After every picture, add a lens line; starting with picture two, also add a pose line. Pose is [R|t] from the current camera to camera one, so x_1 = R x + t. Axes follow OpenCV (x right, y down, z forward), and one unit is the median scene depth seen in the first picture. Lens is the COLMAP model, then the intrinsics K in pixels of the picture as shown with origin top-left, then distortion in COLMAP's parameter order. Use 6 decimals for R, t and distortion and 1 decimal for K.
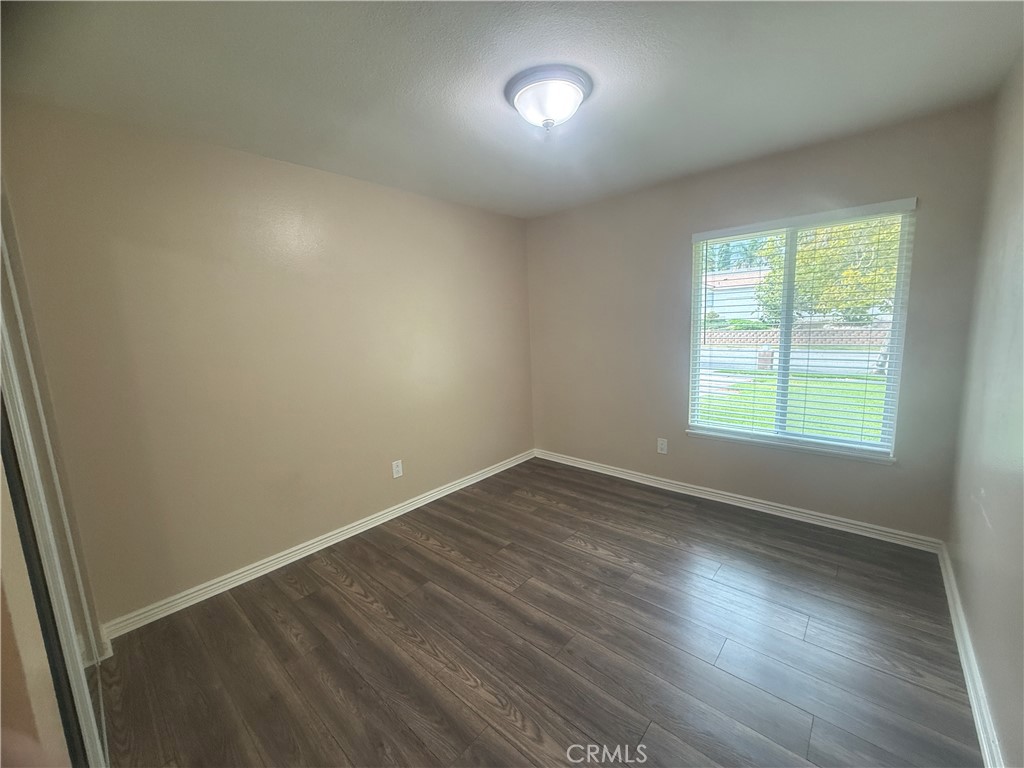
lens RADIAL K [[408.7, 0, 517.1], [0, 408.7, 380.5], [0, 0, 1]] dist [-0.001394, -0.000104]
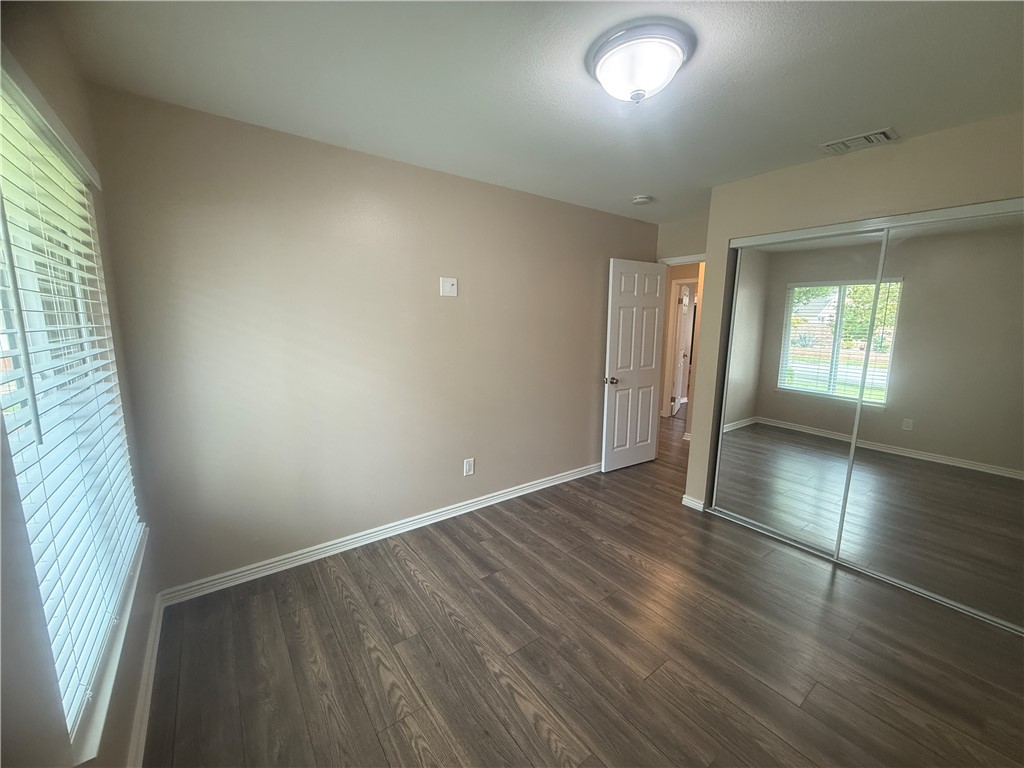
lens RADIAL K [[408.7, 0, 511.7], [0, 408.7, 384.4], [0, 0, 1]] dist [-0.001394, -0.000104]
pose [[-0.977547, -0.005326, 0.210650, 0.121044], [0.056617, 0.956280, 0.286918, -0.259497], [-0.202968, 0.292403, -0.934508, 1.629845]]
